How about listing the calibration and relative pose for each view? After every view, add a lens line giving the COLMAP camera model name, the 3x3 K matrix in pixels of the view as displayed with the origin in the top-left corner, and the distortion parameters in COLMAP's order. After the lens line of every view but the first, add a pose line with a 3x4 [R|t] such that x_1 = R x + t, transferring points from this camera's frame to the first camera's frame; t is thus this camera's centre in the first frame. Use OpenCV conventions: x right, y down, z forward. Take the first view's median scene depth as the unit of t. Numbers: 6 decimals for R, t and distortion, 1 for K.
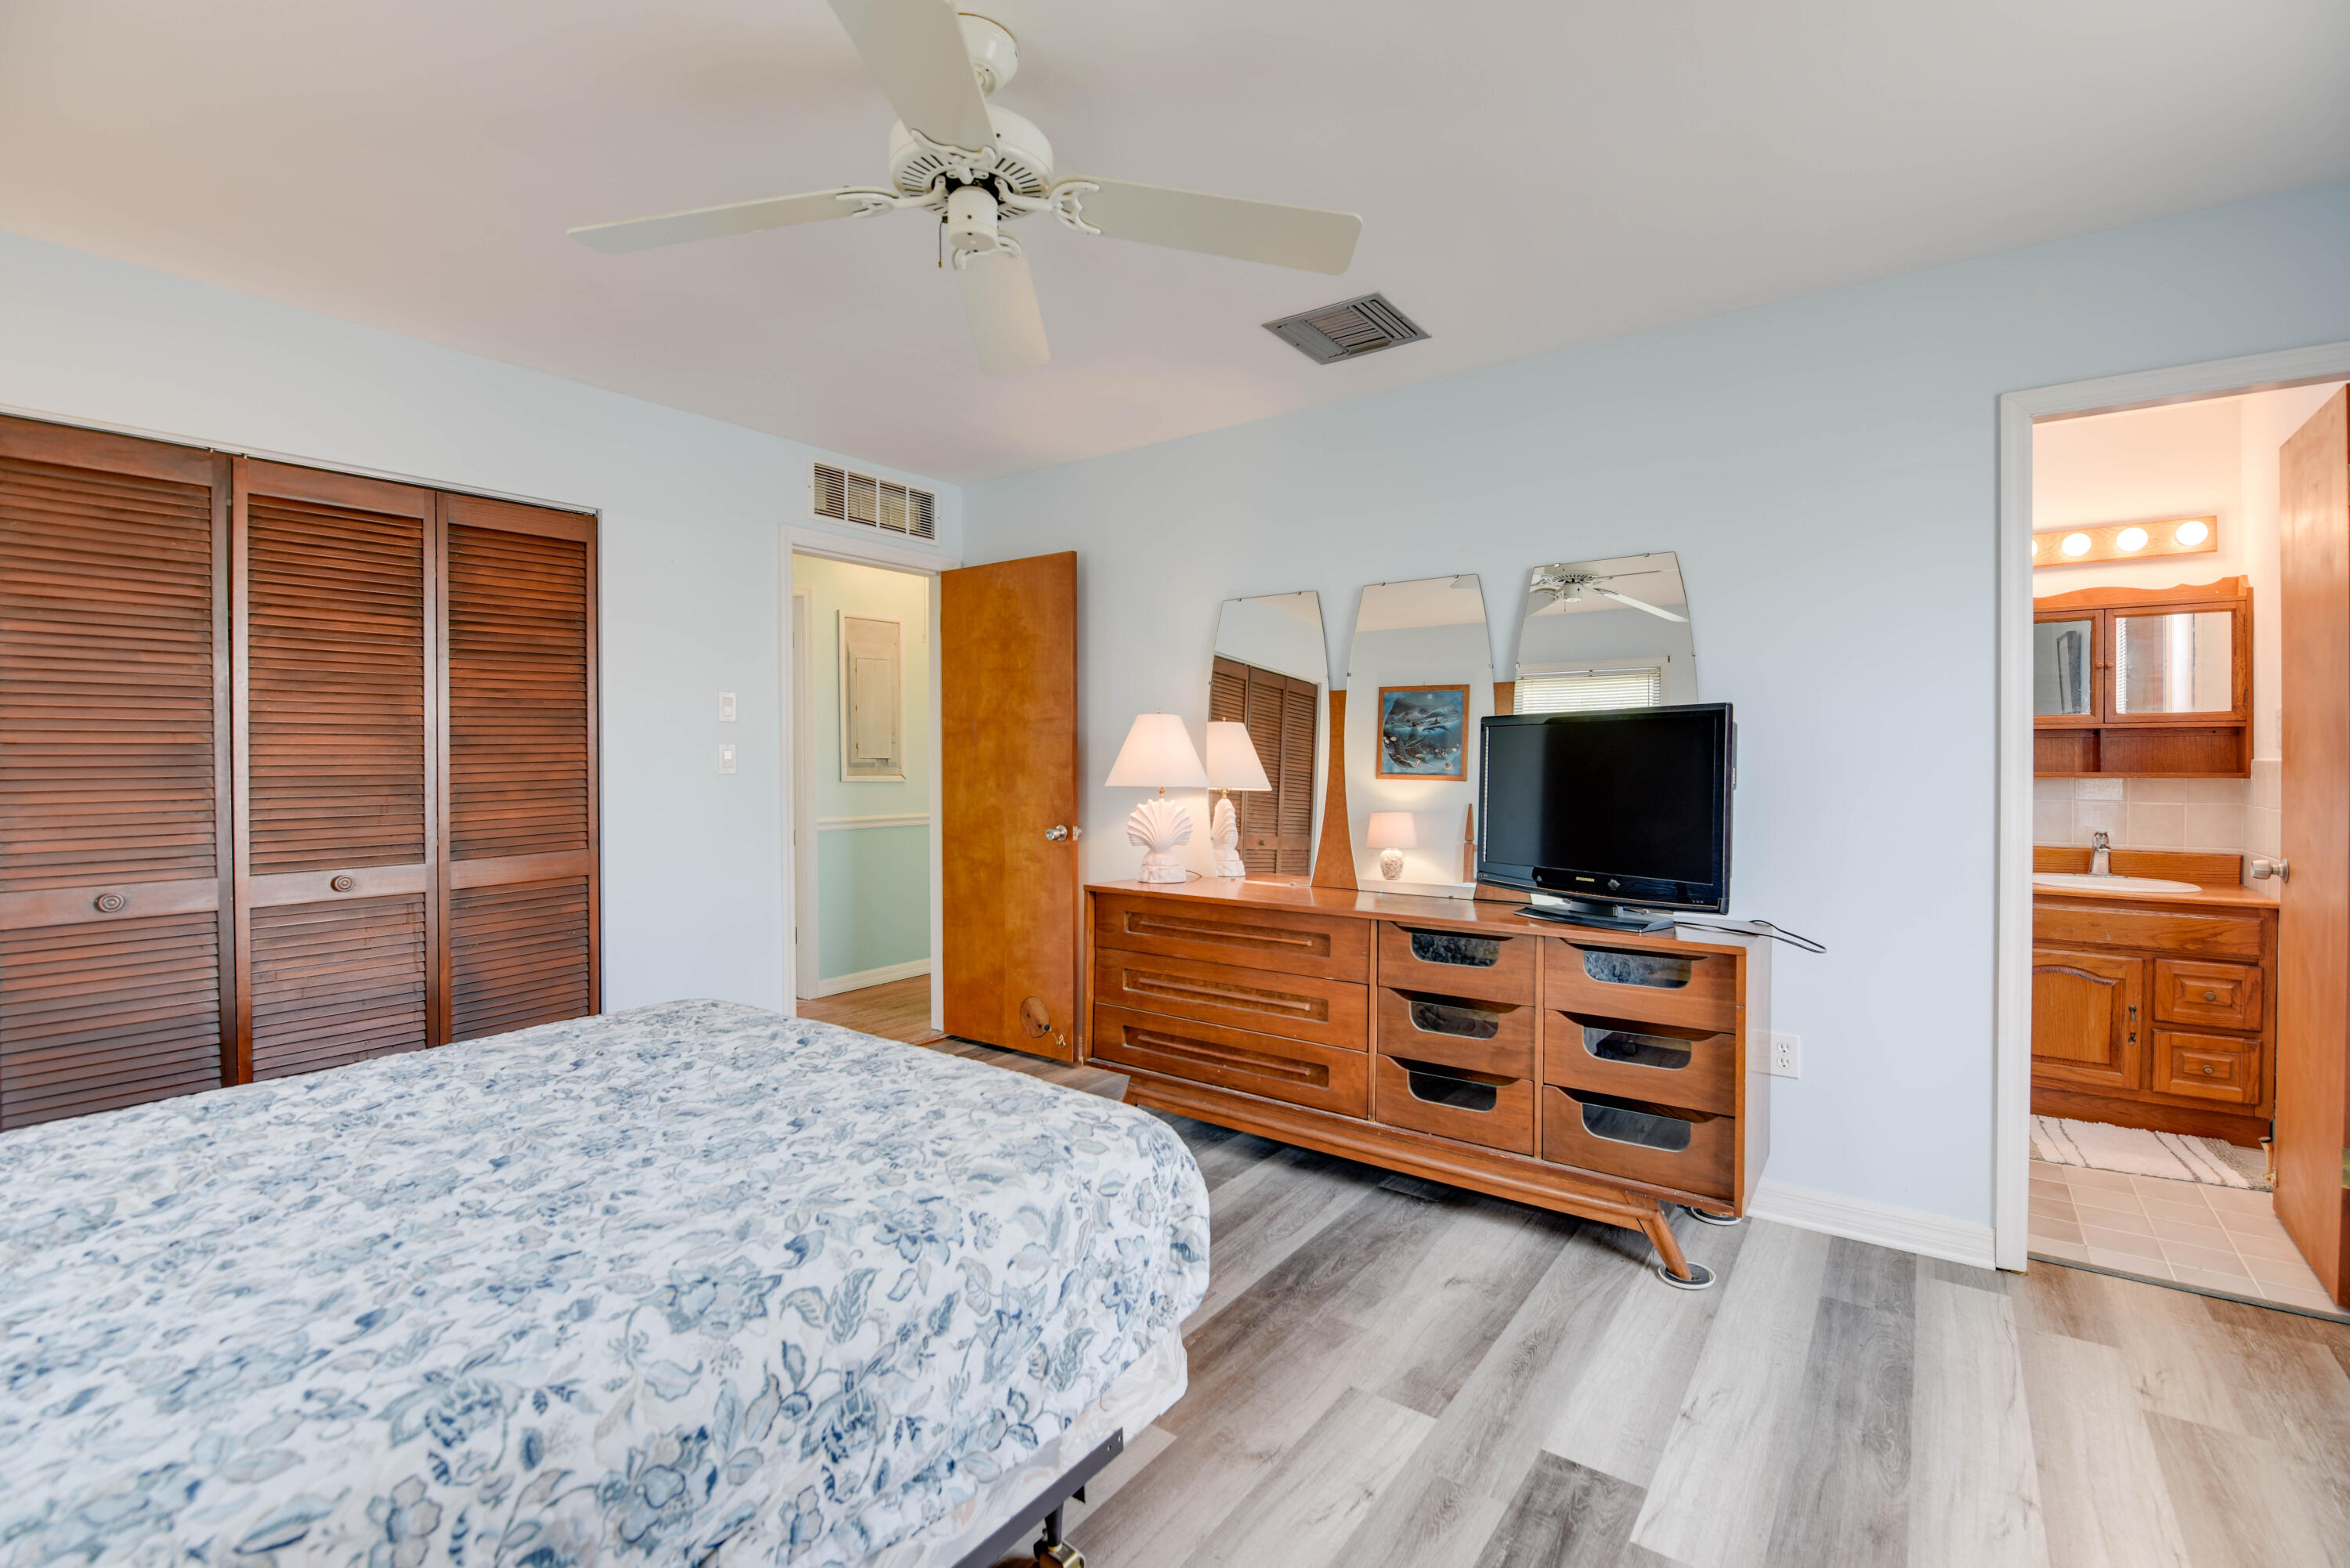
lens RADIAL K [[1038.0, 0, 1170.8], [0, 1038.0, 772.2], [0, 0, 1]] dist [-0.017890, -0.000674]
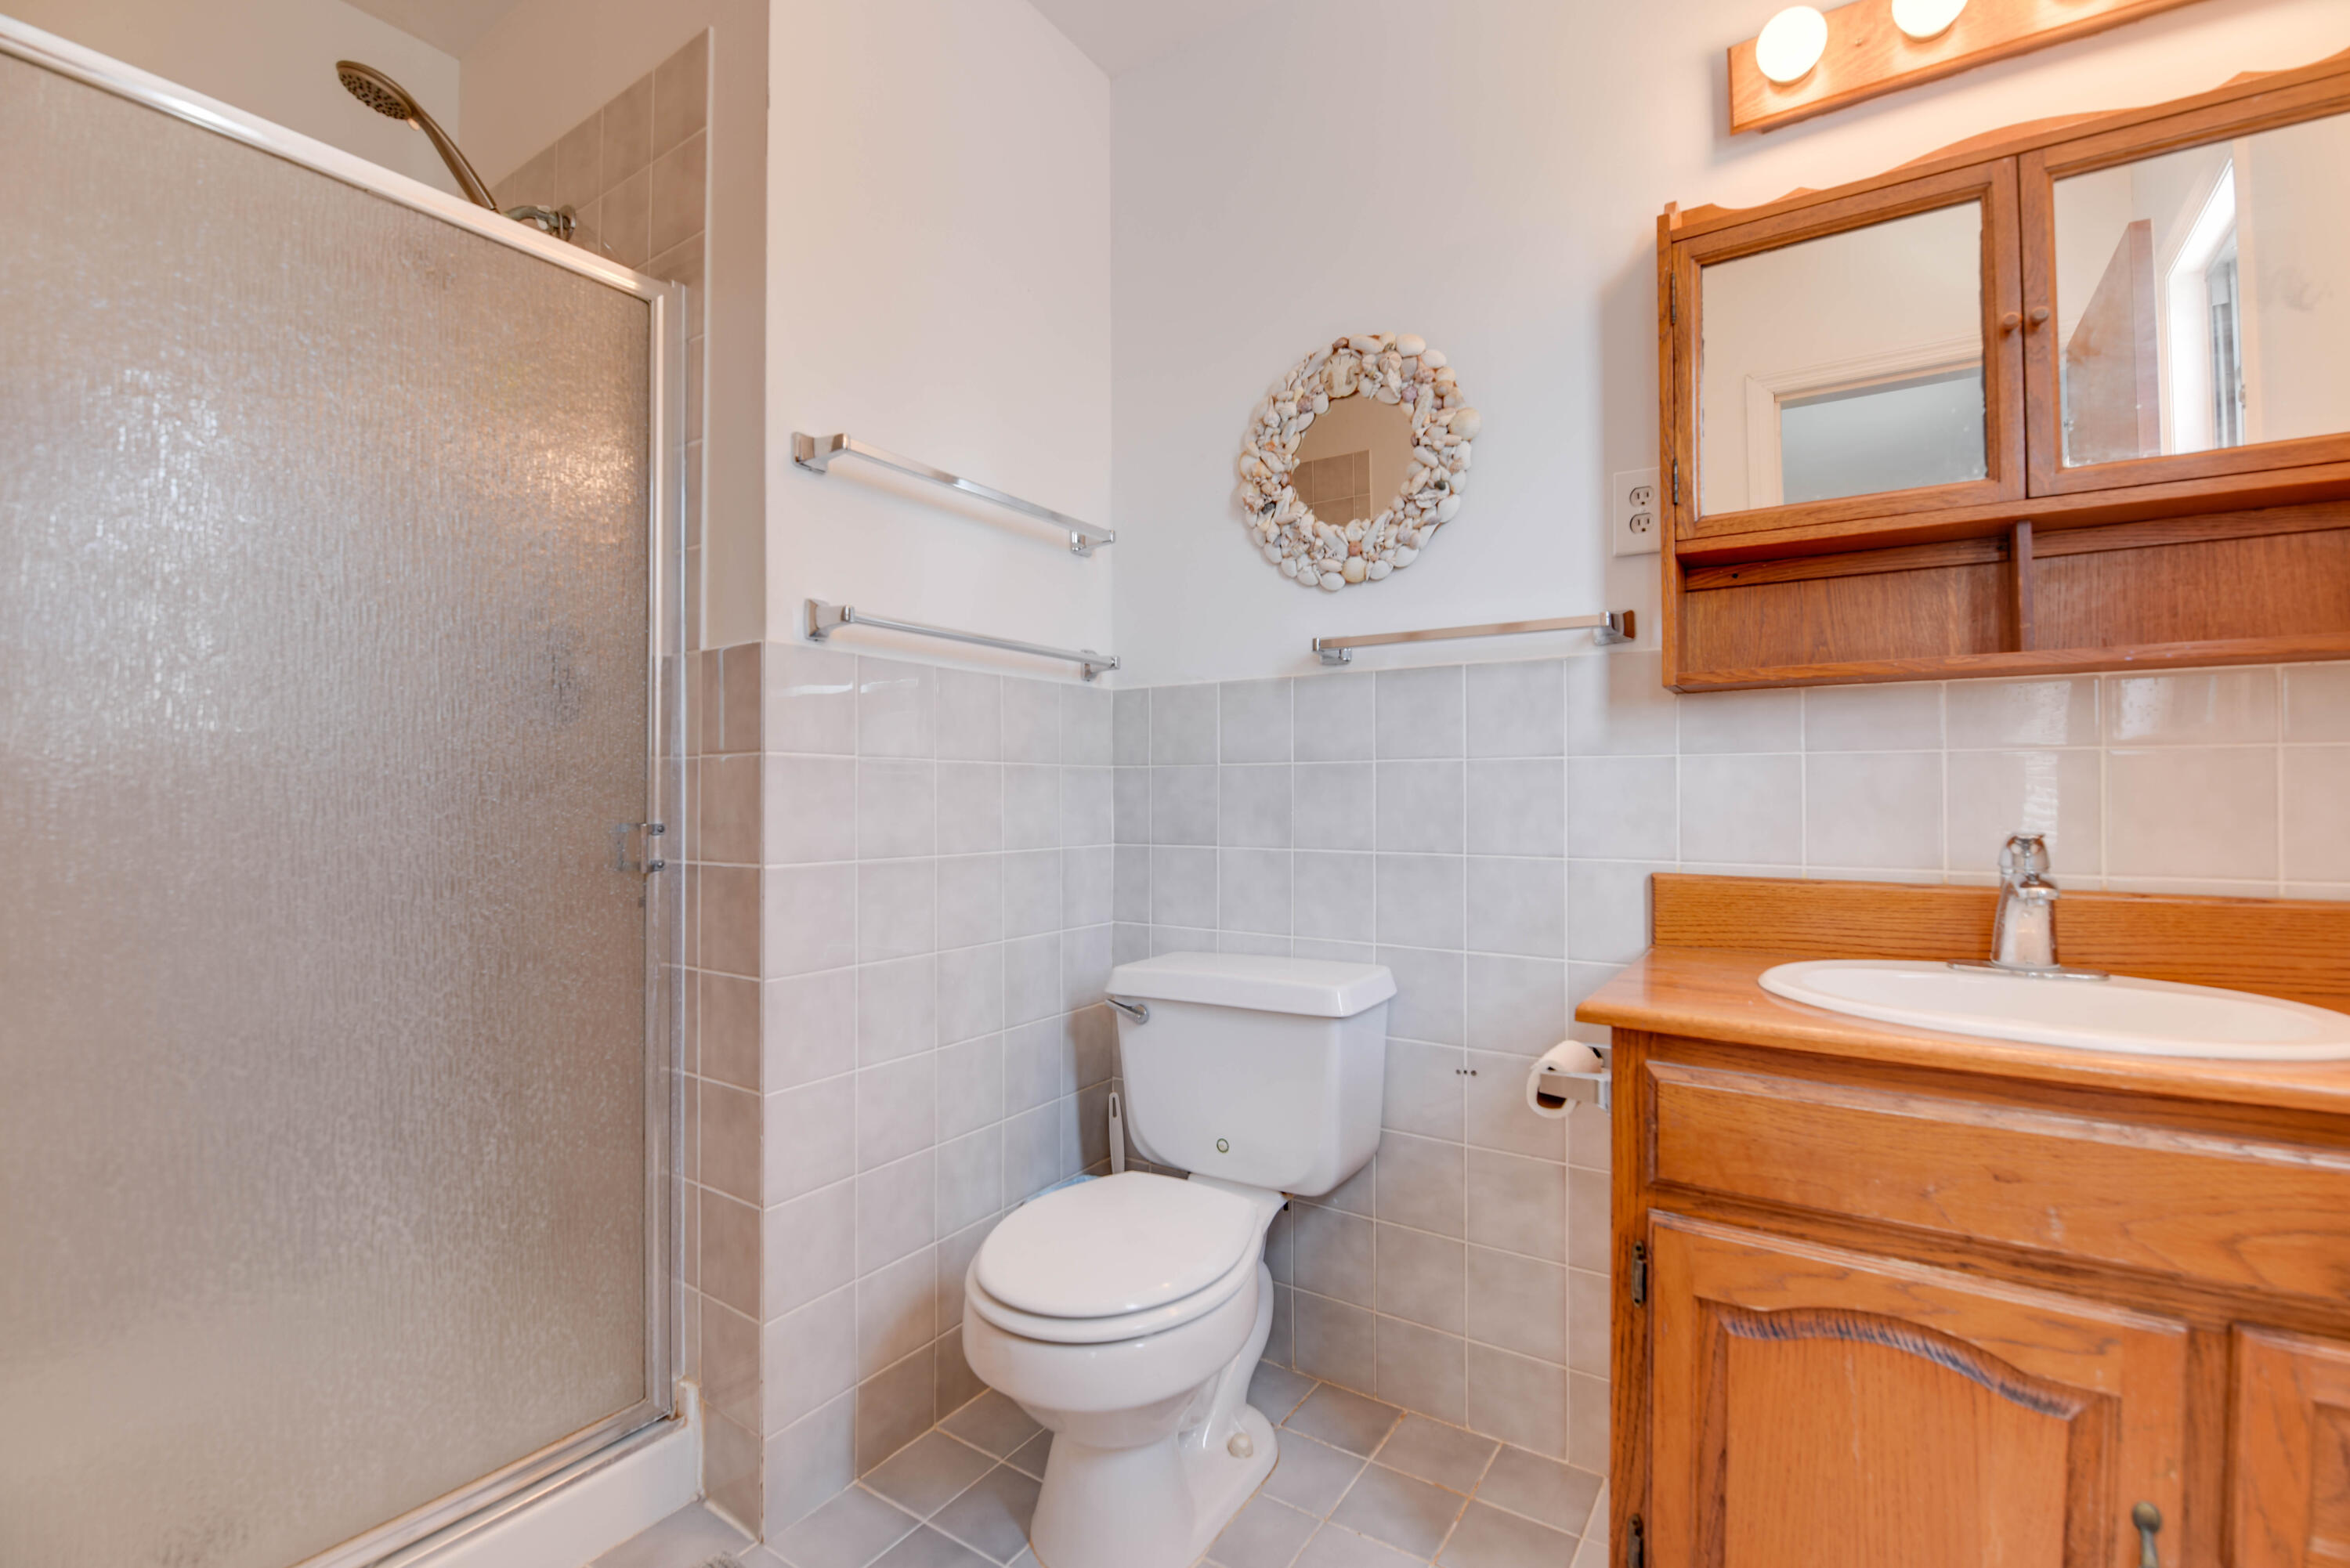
lens RADIAL K [[1038.0, 0, 1179.9], [0, 1038.0, 784.3], [0, 0, 1]] dist [-0.017890, -0.000674]
pose [[0.999025, 0.000911, 0.044134, 0.674054], [0.000120, 0.999727, -0.023354, 0.053138], [-0.044143, 0.023337, 0.998753, 0.736986]]
